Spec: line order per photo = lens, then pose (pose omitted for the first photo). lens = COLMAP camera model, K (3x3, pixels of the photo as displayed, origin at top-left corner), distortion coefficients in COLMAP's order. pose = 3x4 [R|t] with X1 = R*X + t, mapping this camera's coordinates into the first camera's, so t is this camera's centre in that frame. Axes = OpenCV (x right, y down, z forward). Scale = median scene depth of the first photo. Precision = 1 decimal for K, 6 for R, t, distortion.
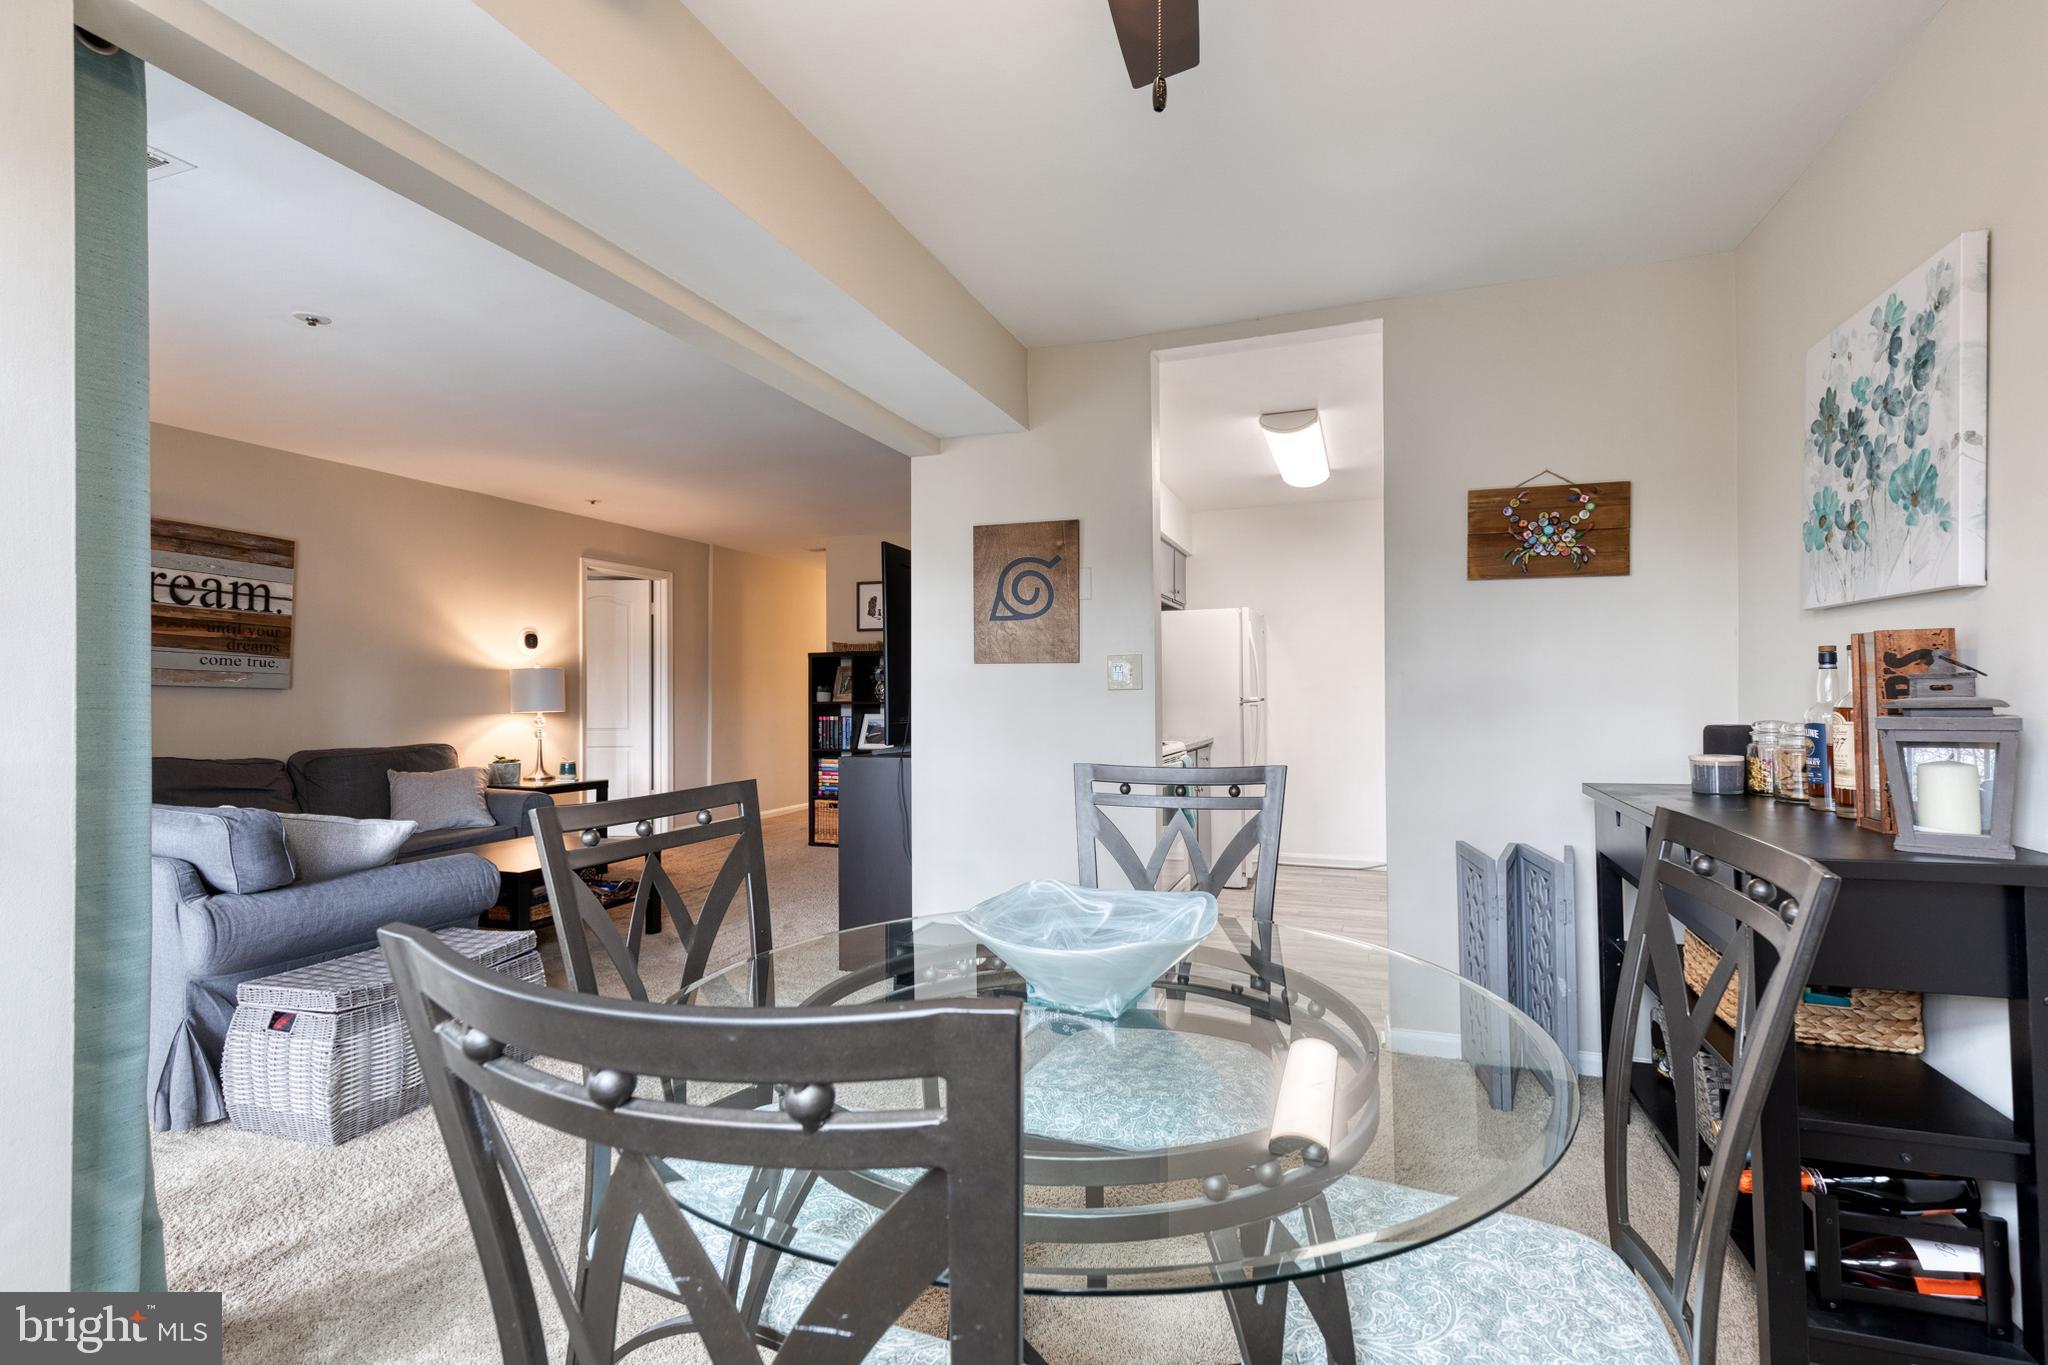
lens RADIAL K [[906.8, 0, 1043.2], [0, 906.8, 680.2], [0, 0, 1]] dist [0.001355, 0.000242]
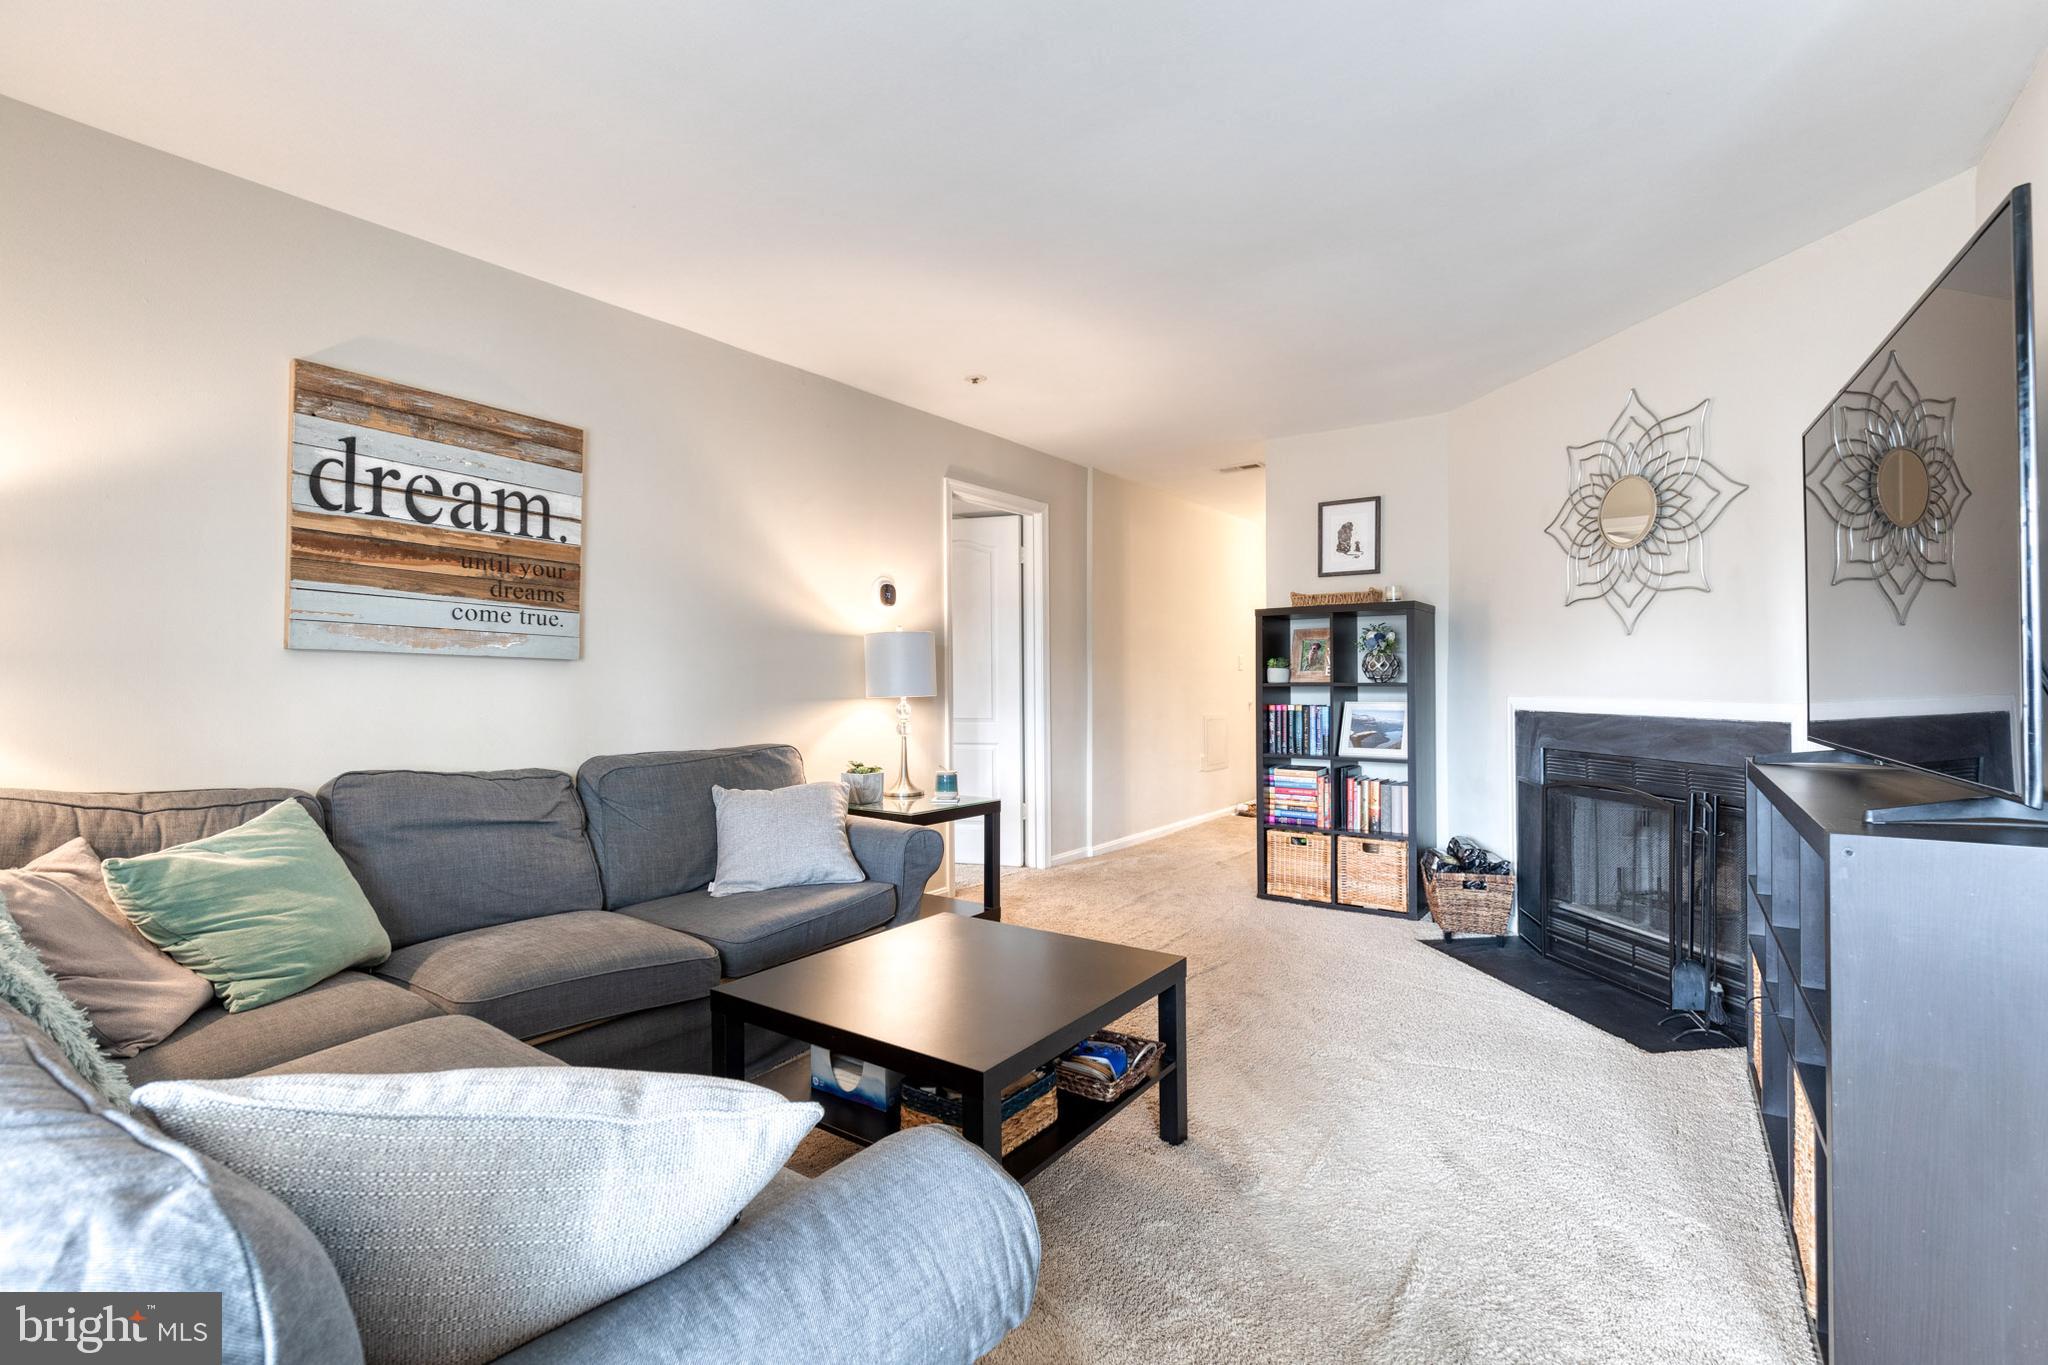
lens RADIAL K [[906.8, 0, 1043.2], [0, 906.8, 680.2], [0, 0, 1]] dist [0.001355, 0.000242]
pose [[0.963608, -0.000840, -0.267316, -0.336385], [0.005370, 0.999854, 0.016216, 0.014940], [0.267264, -0.017062, 0.963472, 0.460938]]
